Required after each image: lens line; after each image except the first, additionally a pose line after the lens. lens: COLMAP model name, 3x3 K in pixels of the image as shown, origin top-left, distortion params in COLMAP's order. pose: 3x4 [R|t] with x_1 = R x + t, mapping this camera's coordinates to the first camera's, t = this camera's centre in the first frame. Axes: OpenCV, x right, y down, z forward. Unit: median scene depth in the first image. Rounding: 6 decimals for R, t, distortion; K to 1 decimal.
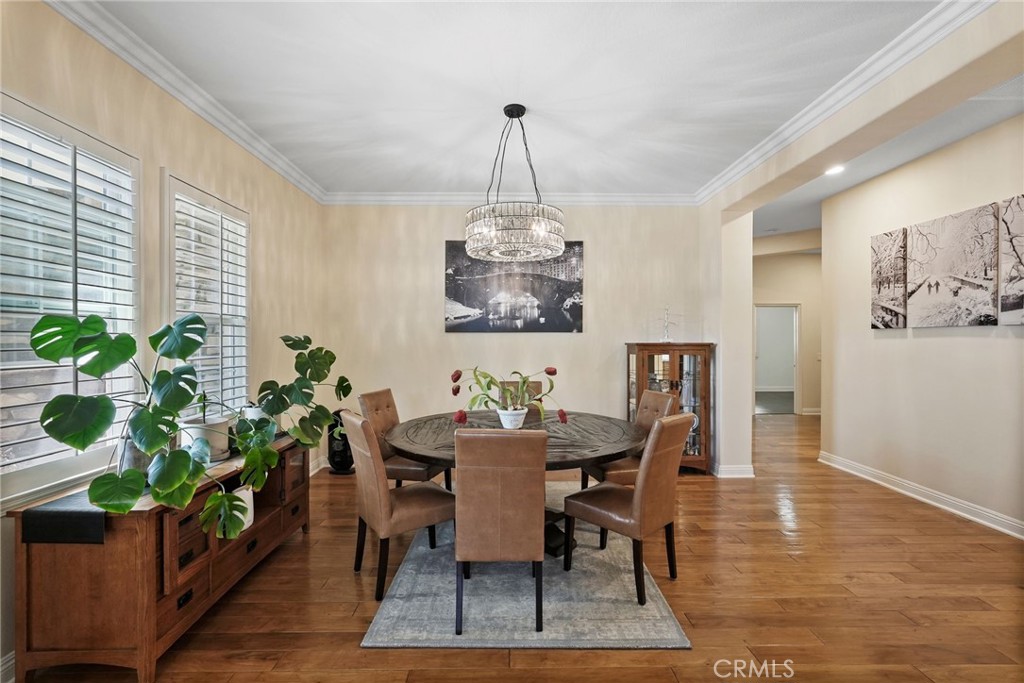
lens RADIAL K [[461.3, 0, 512.2], [0, 461.3, 342.4], [0, 0, 1]] dist [-0.005207, 0.005943]
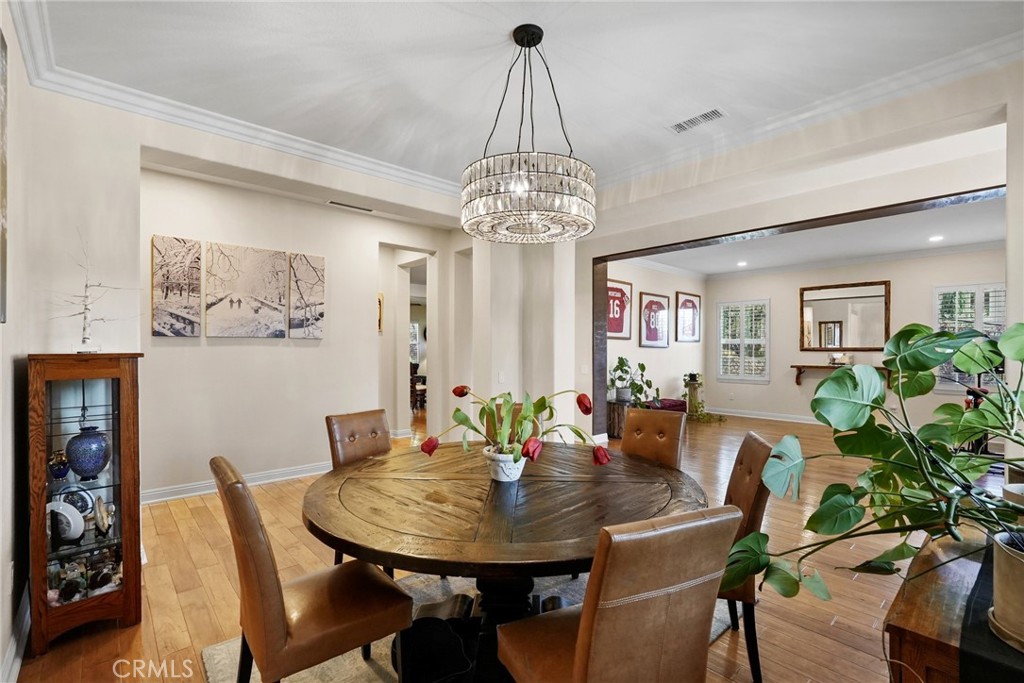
lens RADIAL K [[461.3, 0, 513.8], [0, 461.3, 345.4], [0, 0, 1]] dist [-0.005207, 0.005943]
pose [[-0.665165, -0.001212, 0.746696, -0.413516], [0.000436, 0.999998, 0.002012, -0.013436], [-0.746697, 0.001664, -0.665163, 1.190420]]
